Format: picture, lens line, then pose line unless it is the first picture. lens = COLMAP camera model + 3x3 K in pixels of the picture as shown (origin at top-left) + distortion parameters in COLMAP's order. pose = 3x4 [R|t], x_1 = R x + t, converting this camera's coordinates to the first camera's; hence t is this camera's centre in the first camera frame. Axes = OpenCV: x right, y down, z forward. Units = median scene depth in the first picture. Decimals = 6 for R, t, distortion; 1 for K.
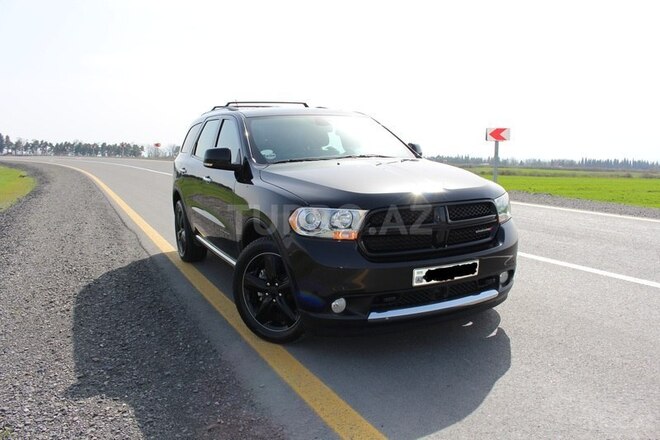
lens RADIAL K [[543.4, 0, 337.1], [0, 543.4, 203.6], [0, 0, 1]] dist [-0.159096, 0.124252]
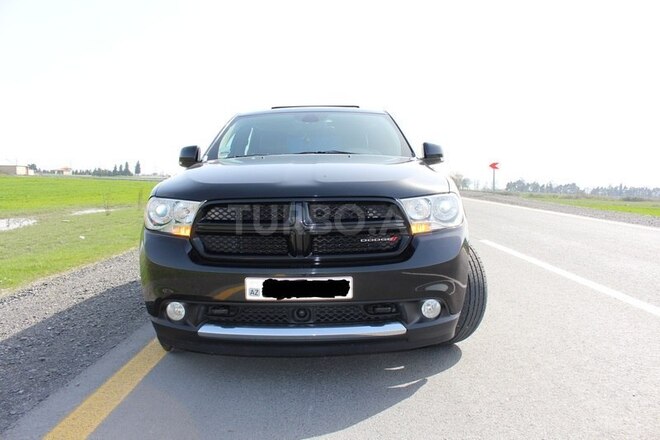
lens RADIAL K [[543.4, 0, 334.8], [0, 543.4, 214.6], [0, 0, 1]] dist [-0.159096, 0.124252]
pose [[0.898342, 0.039250, -0.437540, 0.587227], [-0.055660, 0.998143, -0.024739, 0.039715], [0.435757, 0.046578, 0.898858, 0.328892]]
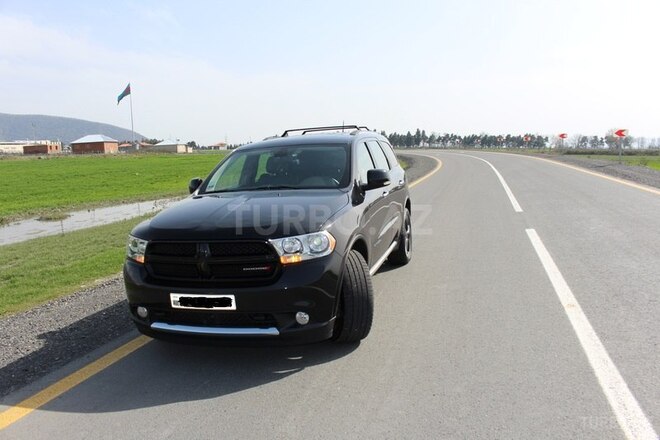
lens RADIAL K [[543.4, 0, 331.3], [0, 543.4, 217.9], [0, 0, 1]] dist [-0.159096, 0.124252]
pose [[0.746048, 0.059630, -0.663217, 1.154925], [-0.031490, 0.998027, 0.054309, -0.118530], [0.665147, -0.019632, 0.746454, 0.344106]]
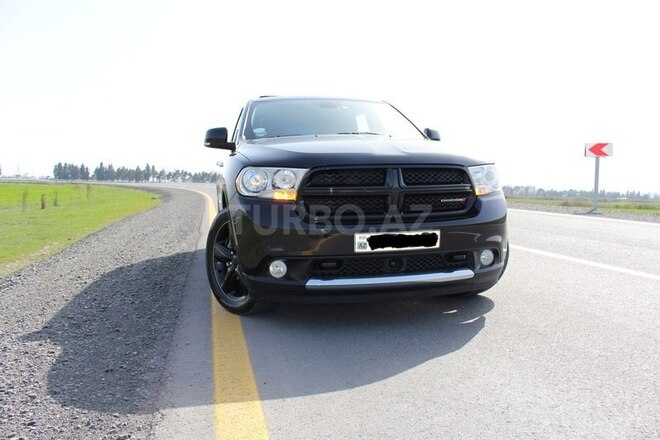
lens RADIAL K [[543.4, 0, 337.4], [0, 543.4, 207.5], [0, 0, 1]] dist [-0.159096, 0.124252]
pose [[0.973570, 0.017274, -0.227733, 0.313573], [-0.028779, 0.998466, -0.047292, 0.118931], [0.226566, 0.052596, 0.972575, 0.088246]]
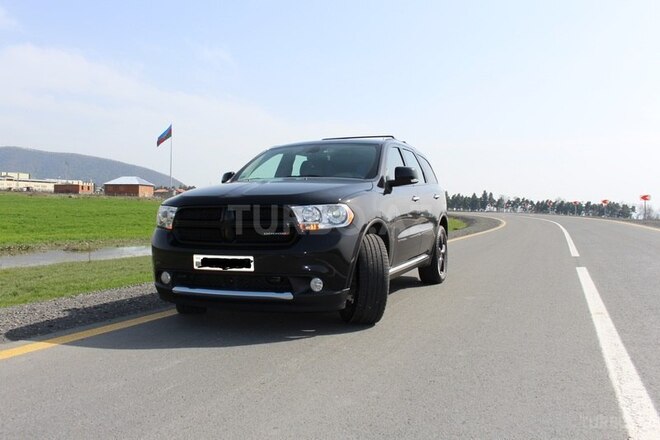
lens RADIAL K [[605.0, 0, 328.6], [0, 605.0, 220.5], [0, 0, 1]] dist [-0.106796, 0.000000]
pose [[0.679924, 0.031087, -0.732623, 1.349180], [-0.091711, 0.994861, -0.042900, 0.071364], [0.727525, 0.096358, 0.679281, 0.257005]]
